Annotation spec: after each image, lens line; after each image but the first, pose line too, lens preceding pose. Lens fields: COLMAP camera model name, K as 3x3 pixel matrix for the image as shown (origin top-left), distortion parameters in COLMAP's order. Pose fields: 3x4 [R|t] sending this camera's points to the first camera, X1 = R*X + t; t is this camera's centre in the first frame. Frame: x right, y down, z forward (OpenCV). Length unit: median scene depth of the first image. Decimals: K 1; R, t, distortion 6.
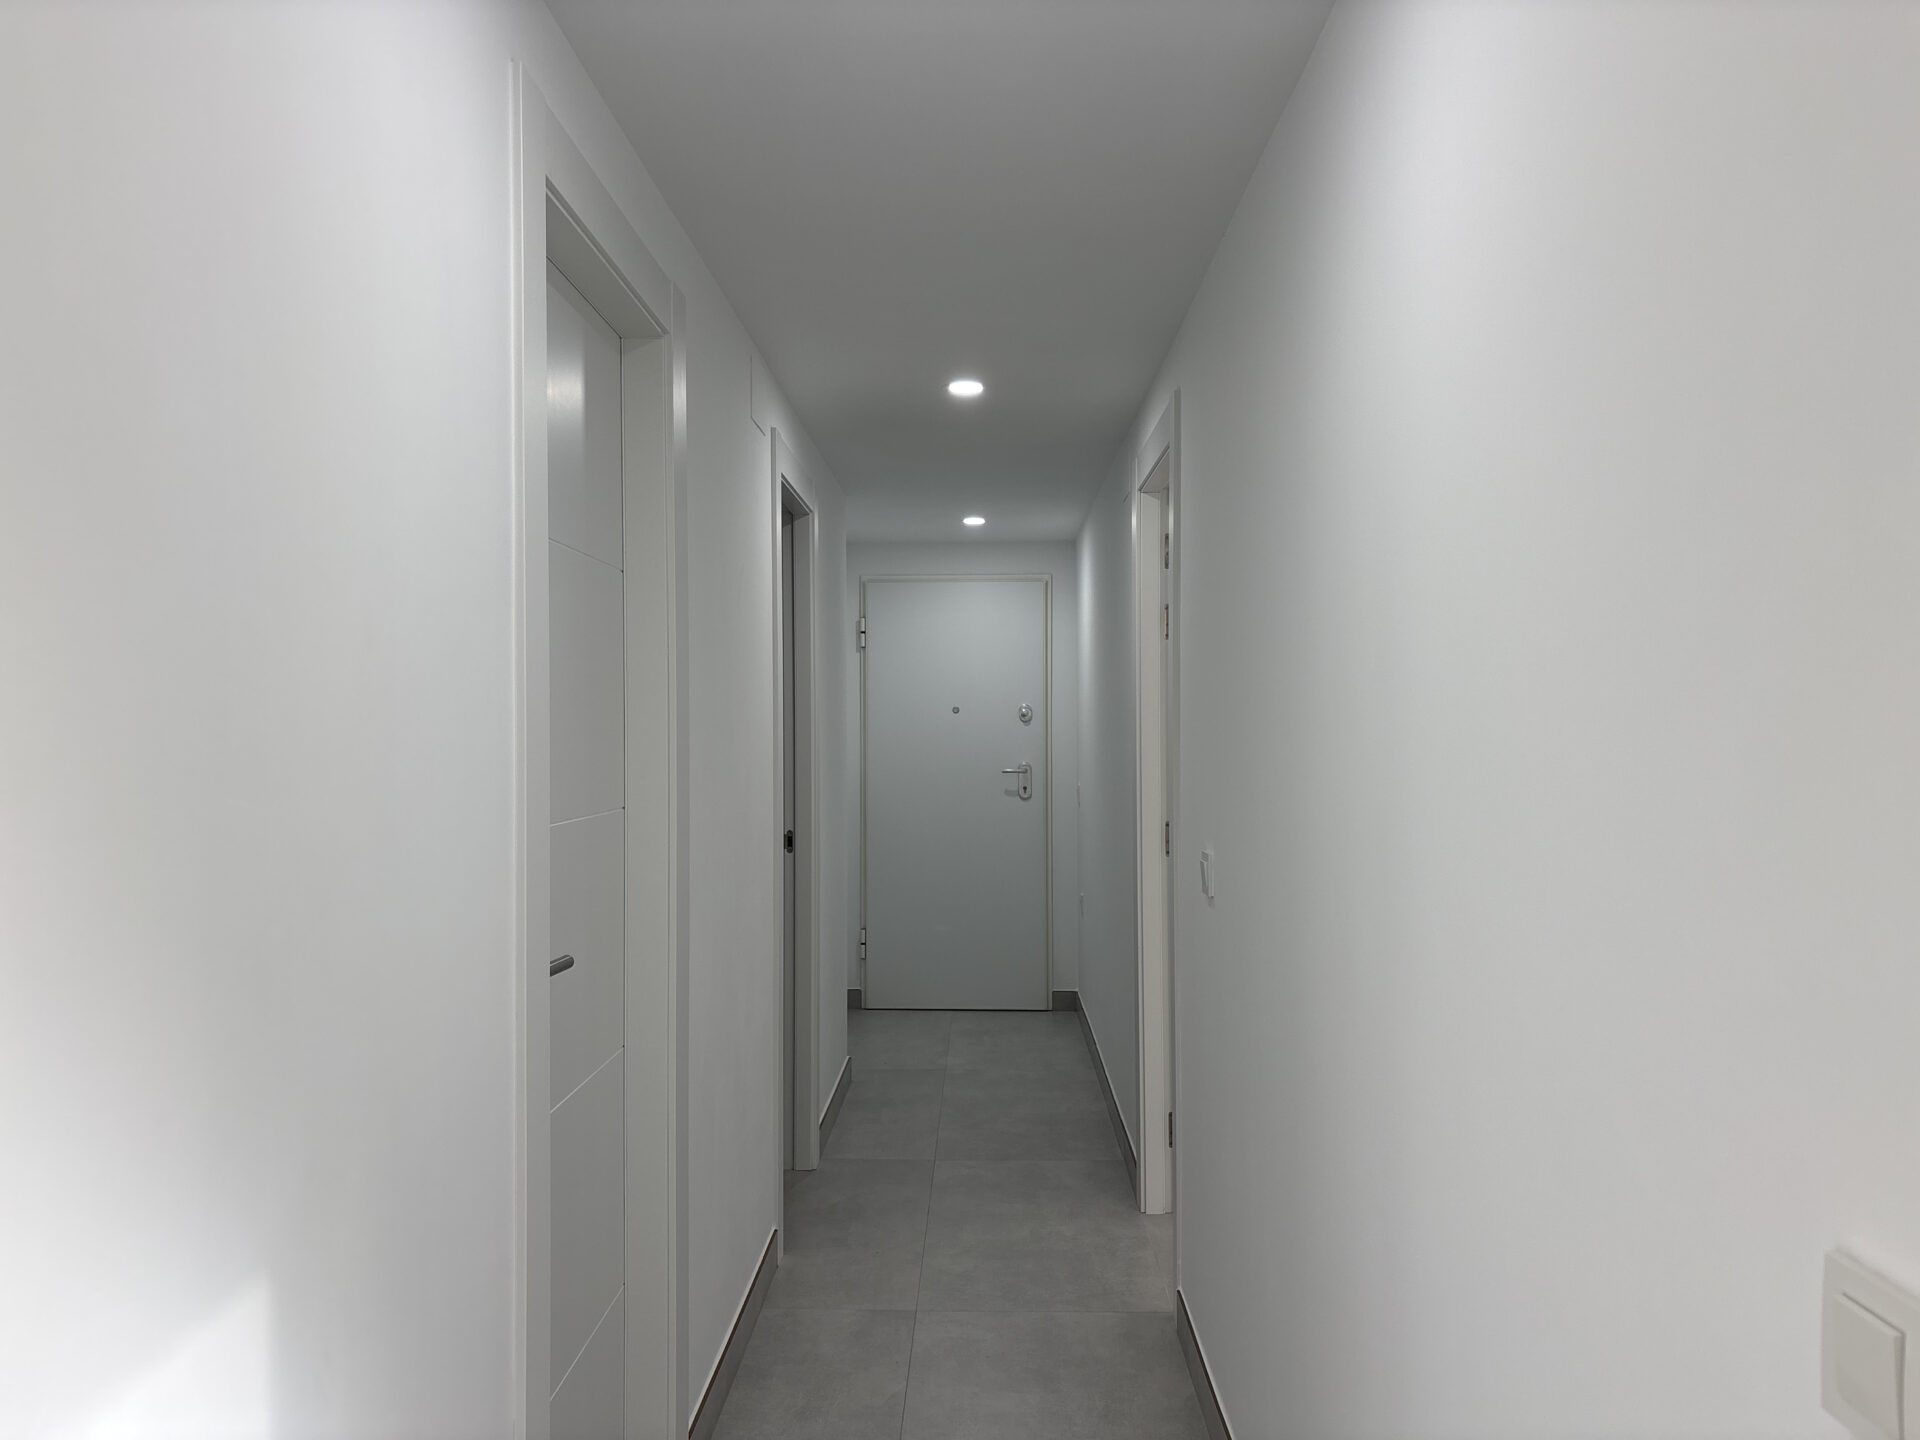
lens RADIAL K [[1467.3, 0, 953.6], [0, 1467.3, 725.1], [0, 0, 1]] dist [0.044522, -0.036589]
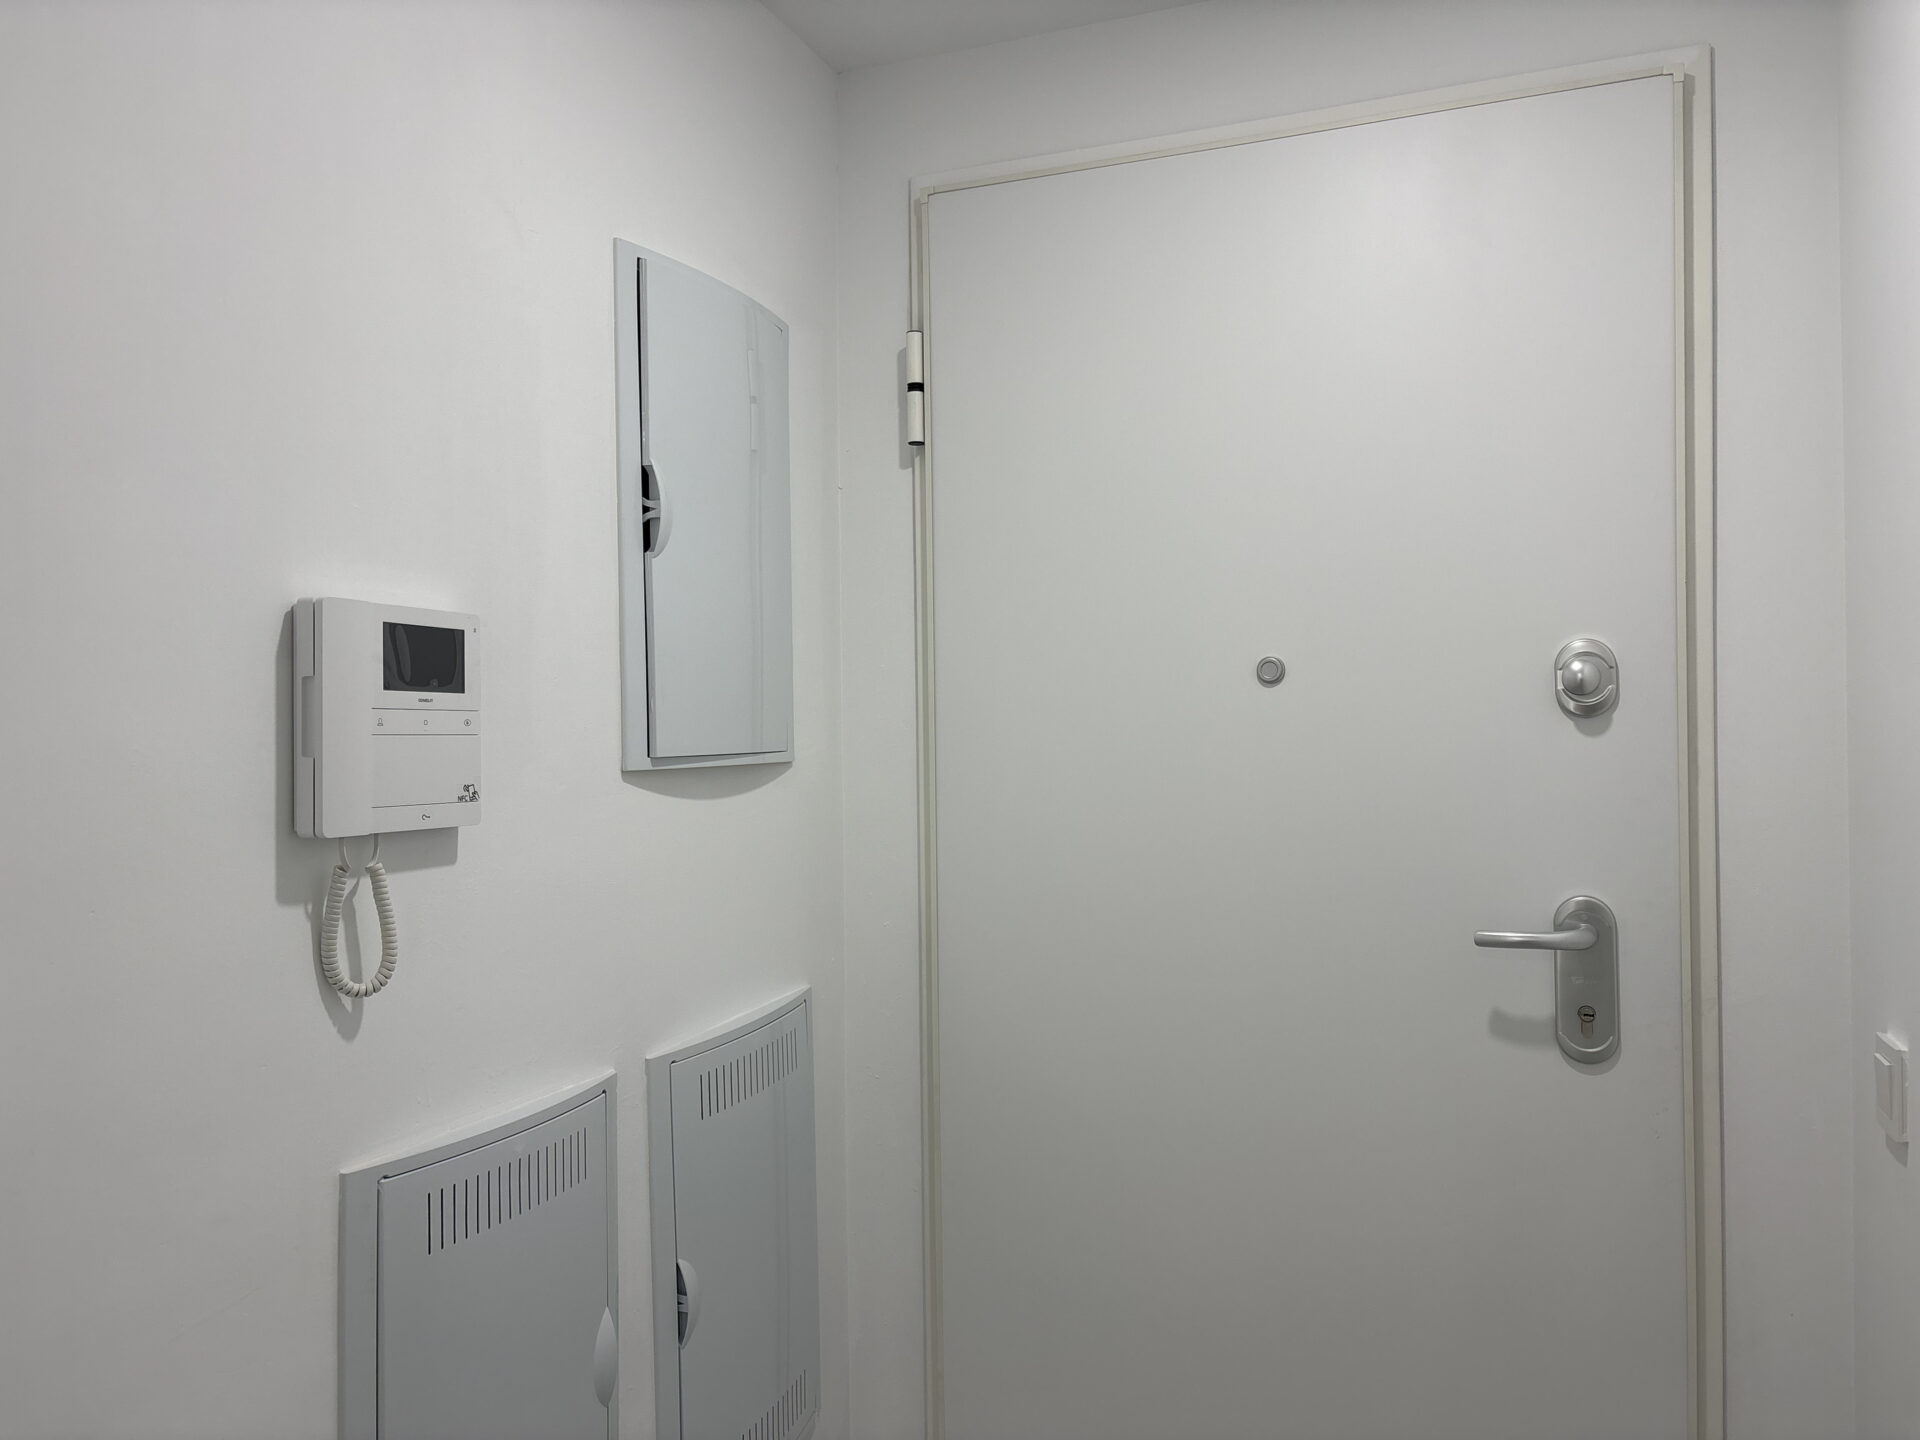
lens RADIAL K [[1467.3, 0, 953.6], [0, 1467.3, 725.1], [0, 0, 1]] dist [0.044522, -0.036589]
pose [[0.921813, -0.009141, -0.387526, 0.047569], [0.010728, 0.999941, 0.001933, -0.002438], [0.387485, -0.005940, 0.921857, 0.753769]]
